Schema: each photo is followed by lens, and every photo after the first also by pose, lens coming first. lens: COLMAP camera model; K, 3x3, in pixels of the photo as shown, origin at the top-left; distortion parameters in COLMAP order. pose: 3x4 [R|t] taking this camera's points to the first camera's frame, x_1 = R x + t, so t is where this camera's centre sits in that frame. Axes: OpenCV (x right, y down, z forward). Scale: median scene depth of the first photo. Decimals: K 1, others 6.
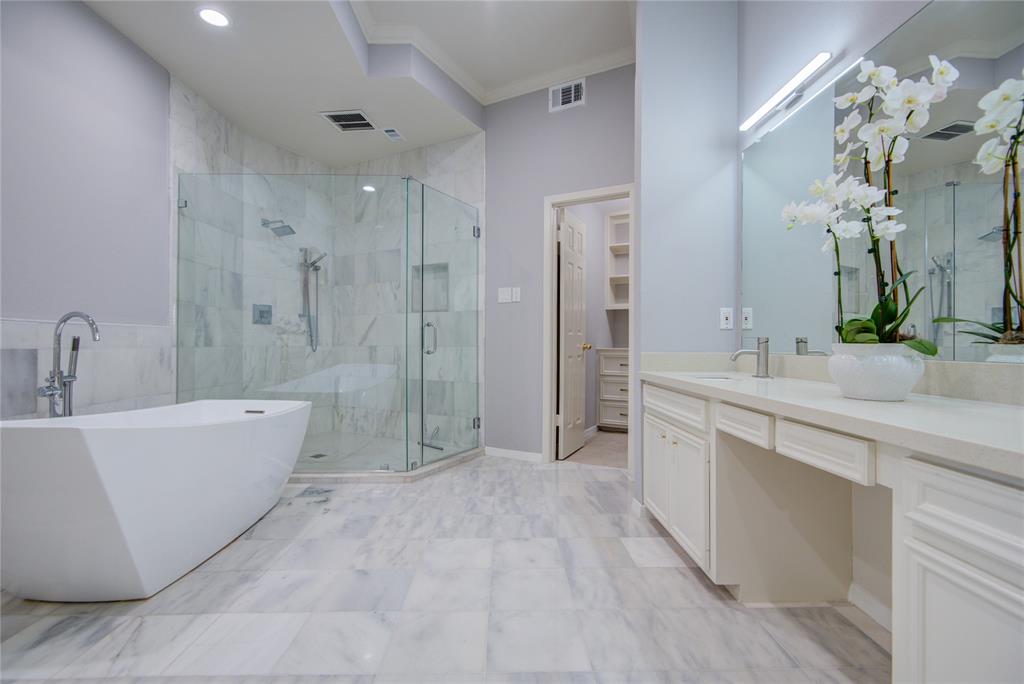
lens RADIAL K [[477.0, 0, 511.3], [0, 477.0, 339.9], [0, 0, 1]] dist [0.005681, -0.004386]
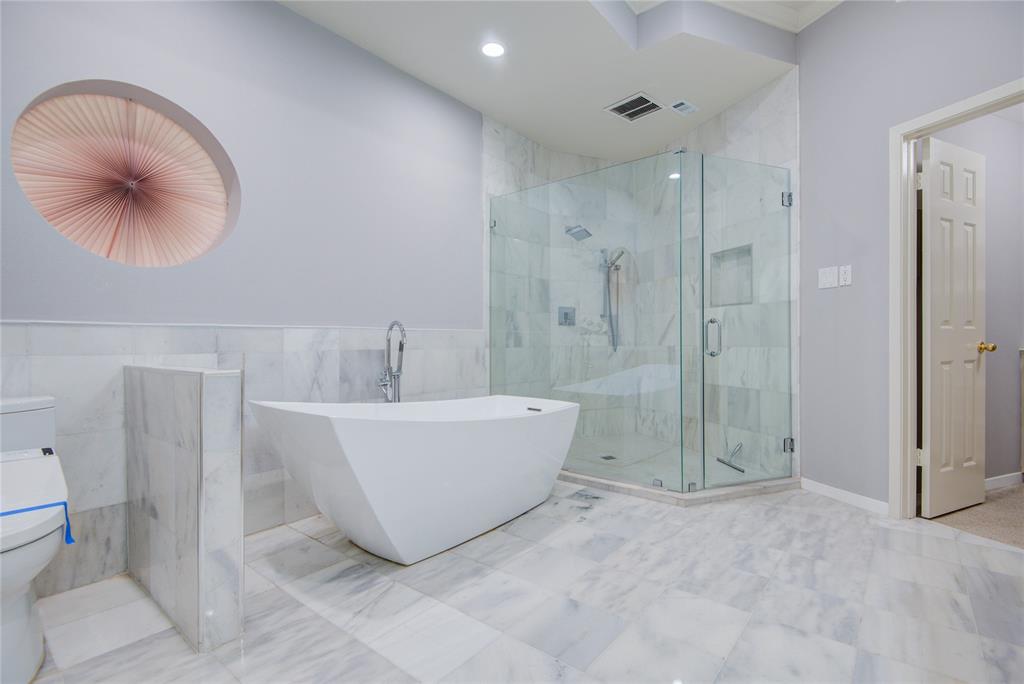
lens RADIAL K [[477.0, 0, 531.3], [0, 477.0, 340.2], [0, 0, 1]] dist [0.005681, -0.004386]
pose [[0.773634, -0.007696, -0.633586, 0.120609], [0.011646, 0.999930, 0.002075, -0.004273], [0.633525, -0.008984, 0.773670, 0.166497]]
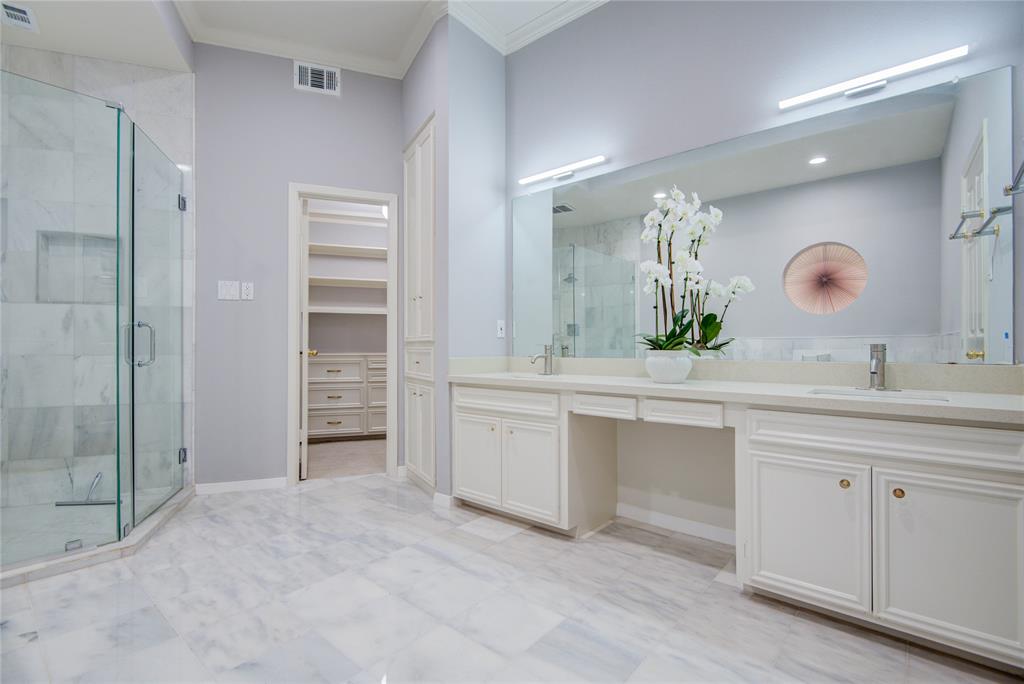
lens RADIAL K [[477.0, 0, 521.4], [0, 477.0, 340.7], [0, 0, 1]] dist [0.005681, -0.004386]
pose [[0.648461, 0.005884, 0.761225, -0.373541], [-0.002502, 0.999981, -0.005598, -0.006306], [-0.761244, 0.001726, 0.648464, 0.126534]]
